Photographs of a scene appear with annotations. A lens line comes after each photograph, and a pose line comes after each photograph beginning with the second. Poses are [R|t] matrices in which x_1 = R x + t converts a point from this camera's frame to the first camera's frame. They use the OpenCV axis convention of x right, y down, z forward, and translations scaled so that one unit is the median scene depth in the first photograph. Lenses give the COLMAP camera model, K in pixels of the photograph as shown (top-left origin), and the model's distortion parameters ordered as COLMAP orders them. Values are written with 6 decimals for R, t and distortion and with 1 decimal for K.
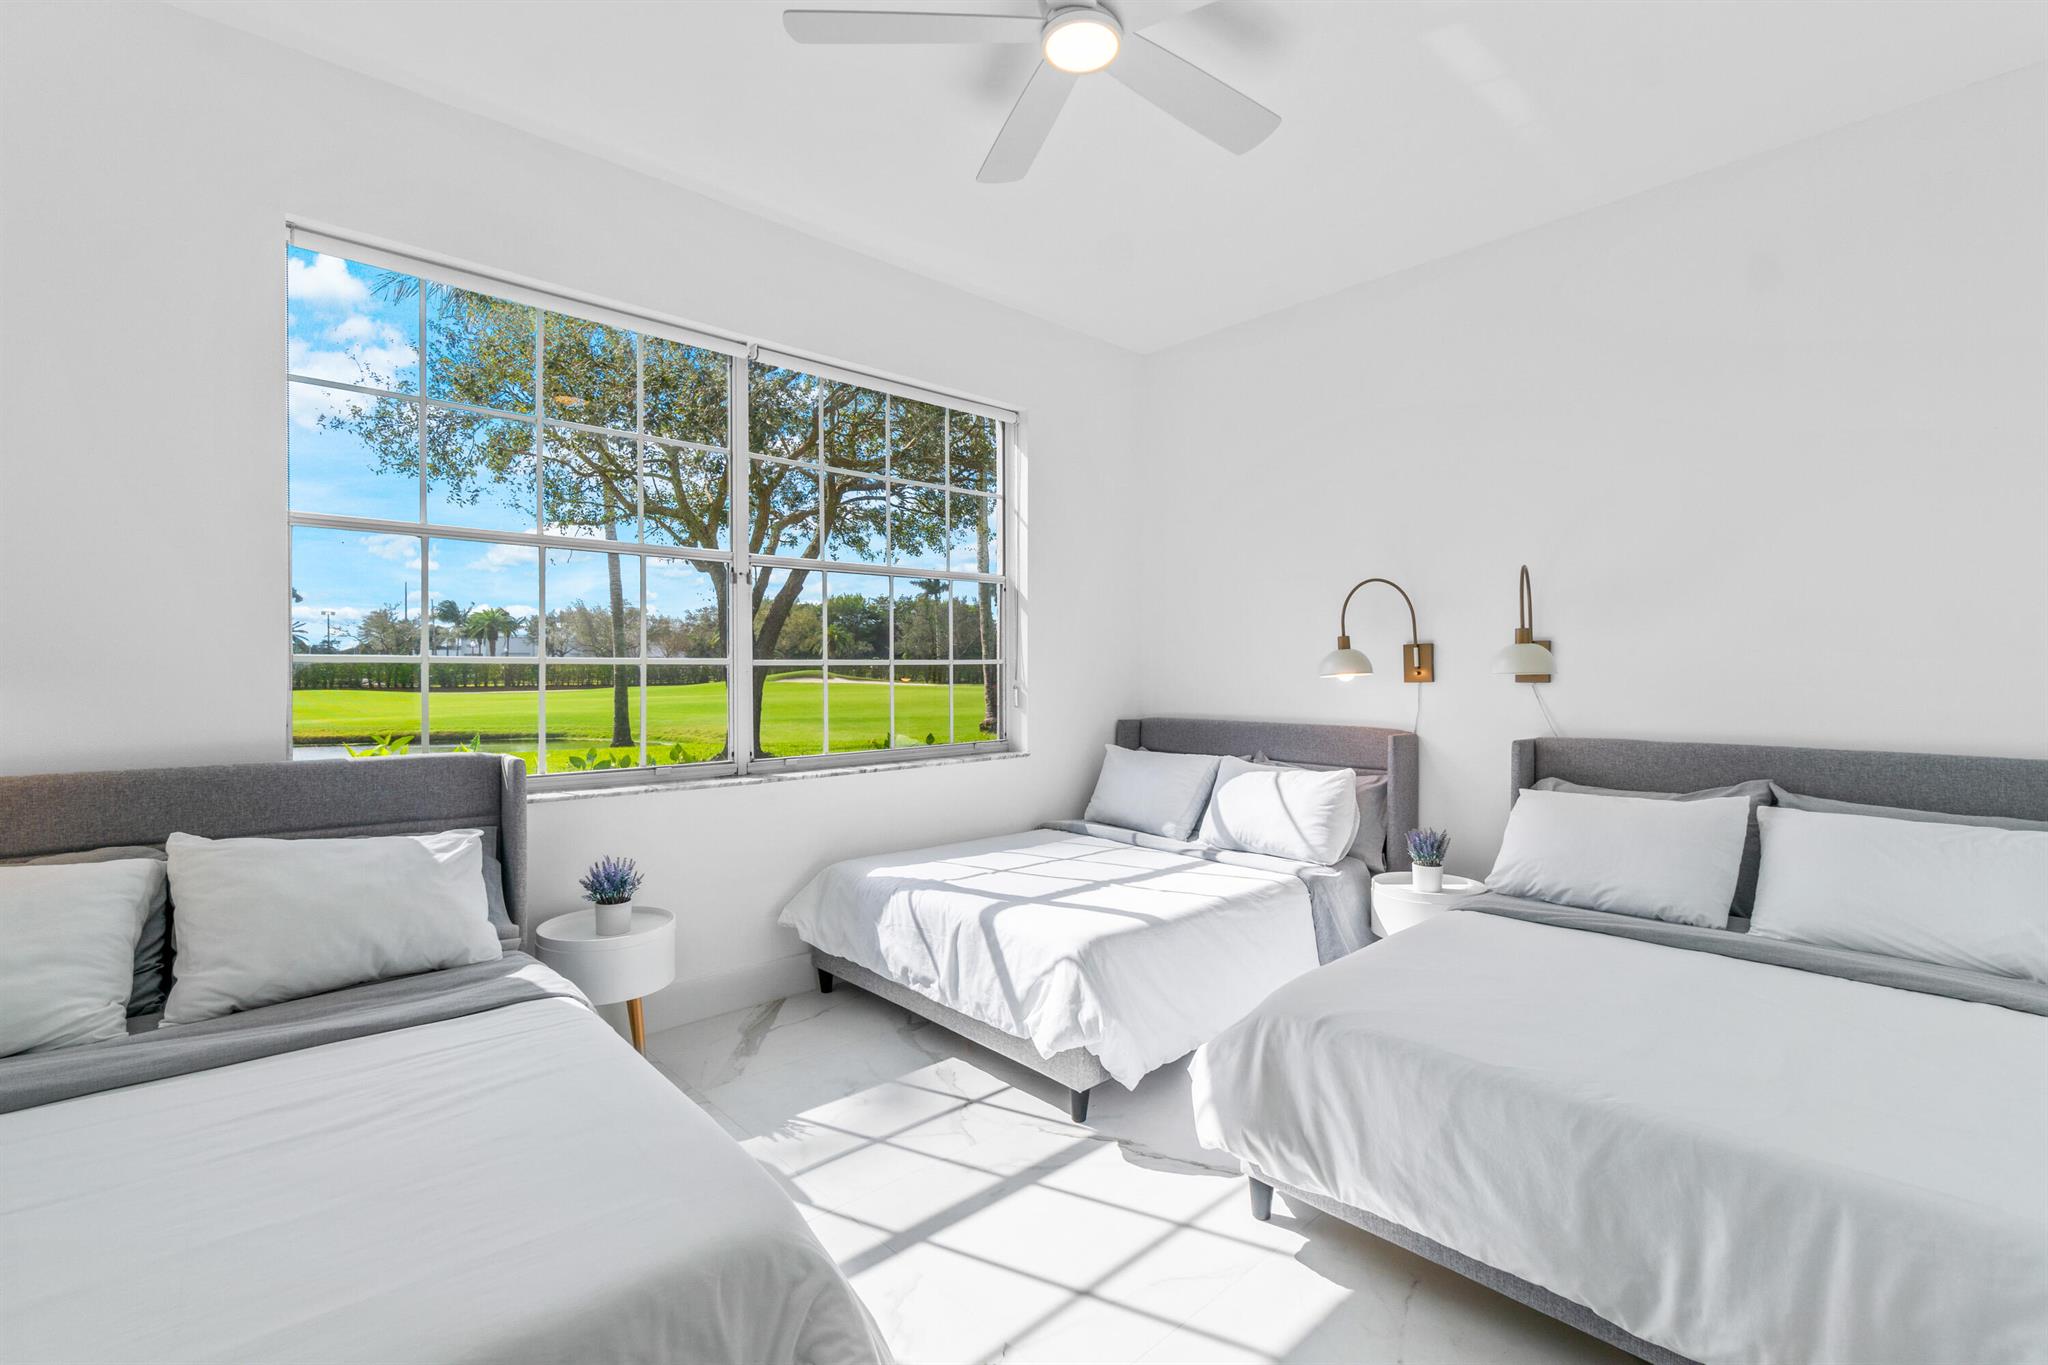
lens RADIAL K [[887.7, 0, 1023.2], [0, 887.7, 669.0], [0, 0, 1]] dist [0.004670, 0.000038]
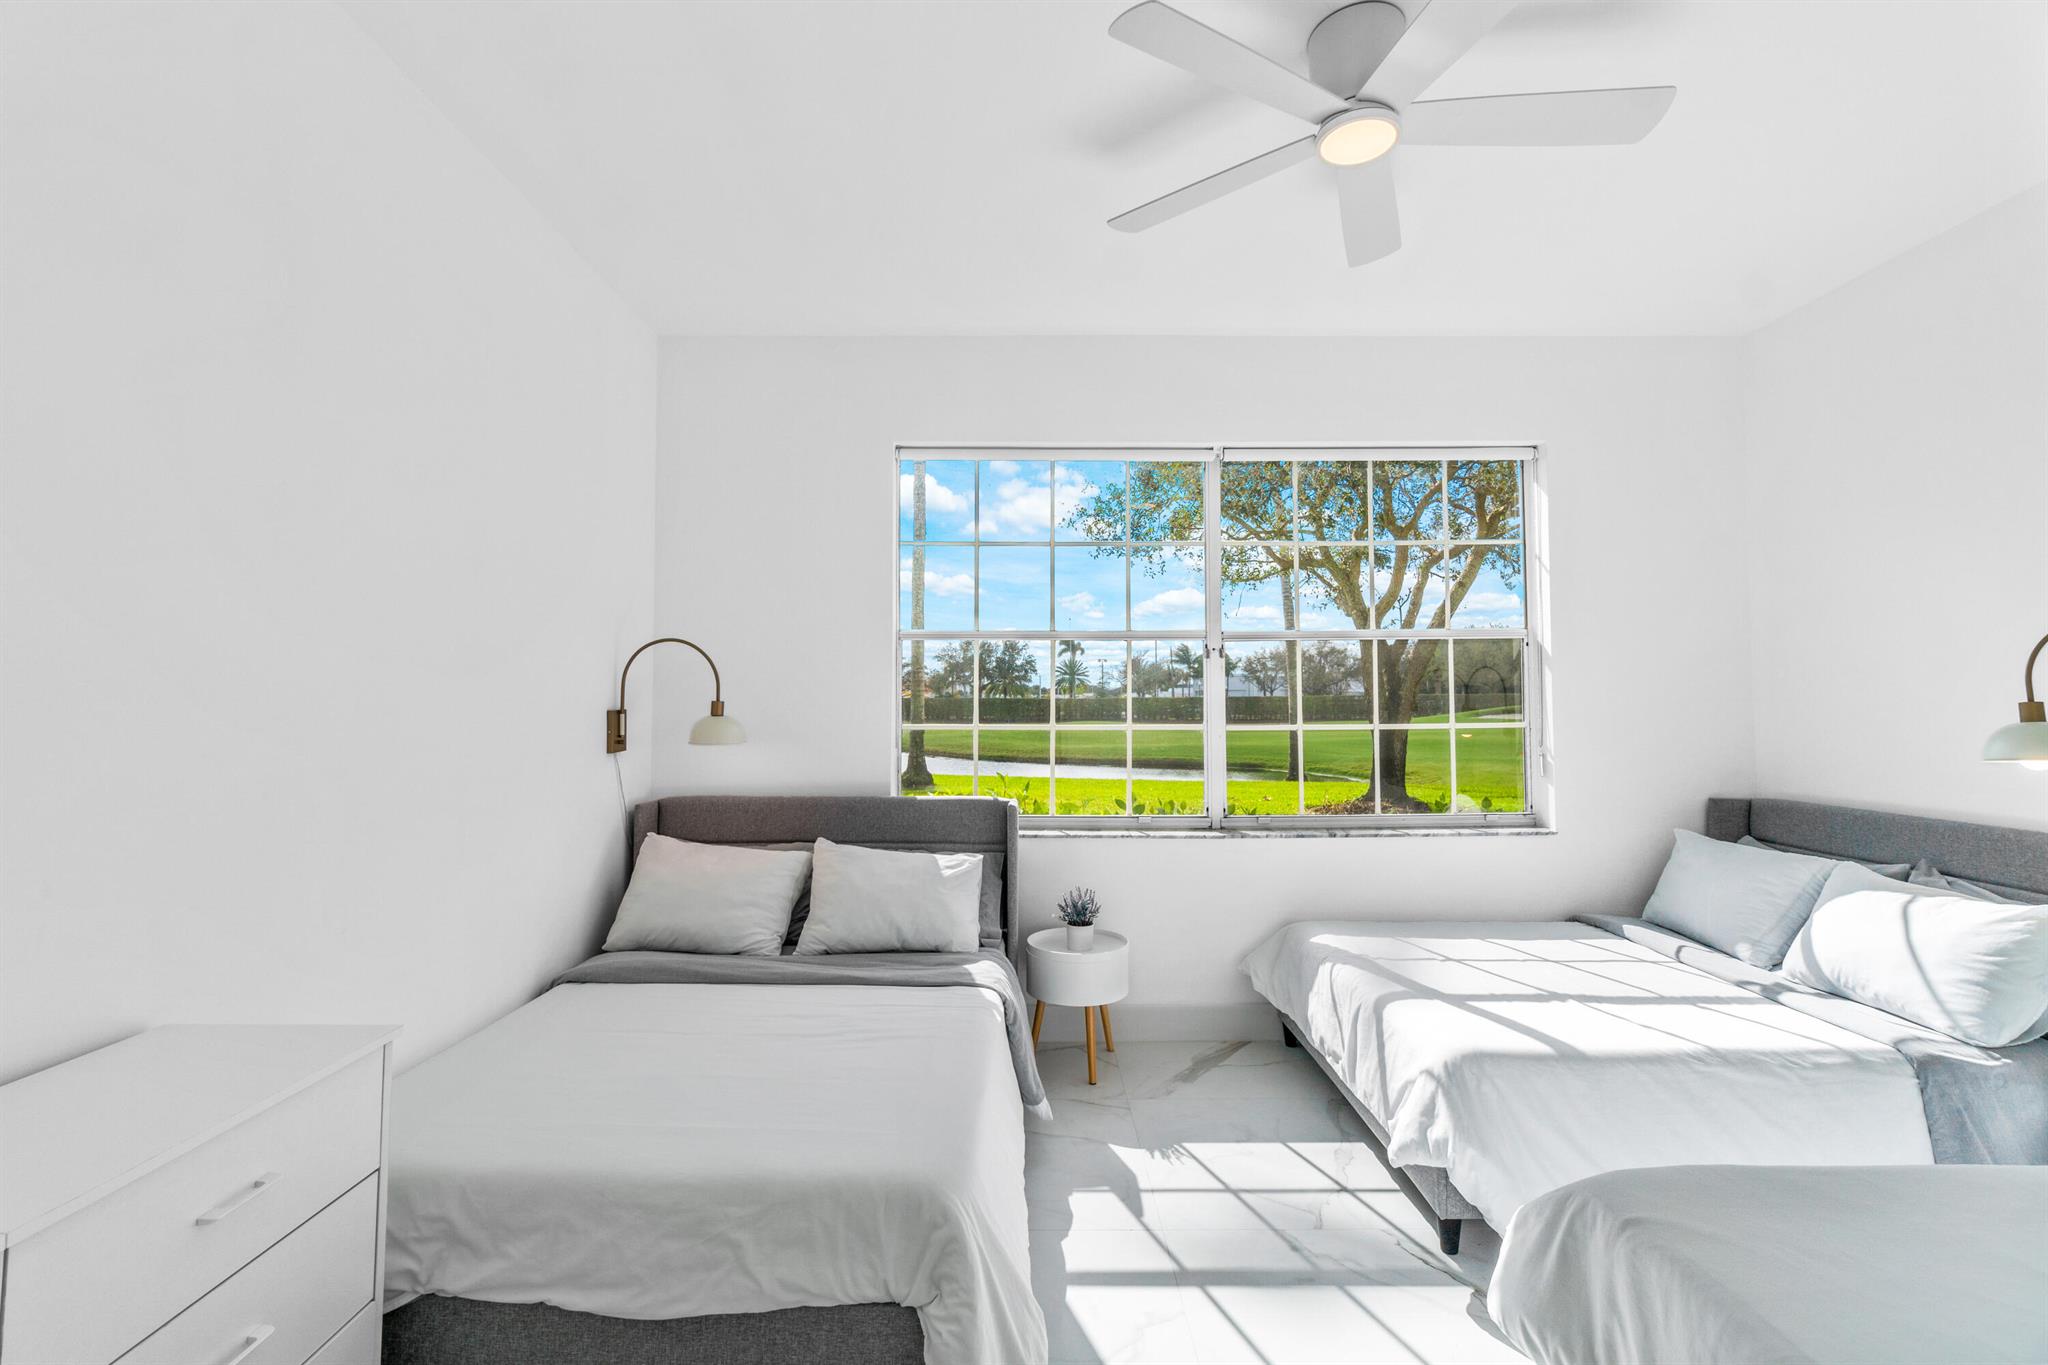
lens RADIAL K [[887.7, 0, 1064.3], [0, 887.7, 666.8], [0, 0, 1]] dist [0.004670, 0.000038]
pose [[0.755730, -0.025463, -0.654388, 0.315966], [-0.001631, 0.999168, -0.040763, -0.044161], [0.654881, 0.031873, 0.755059, 0.028912]]
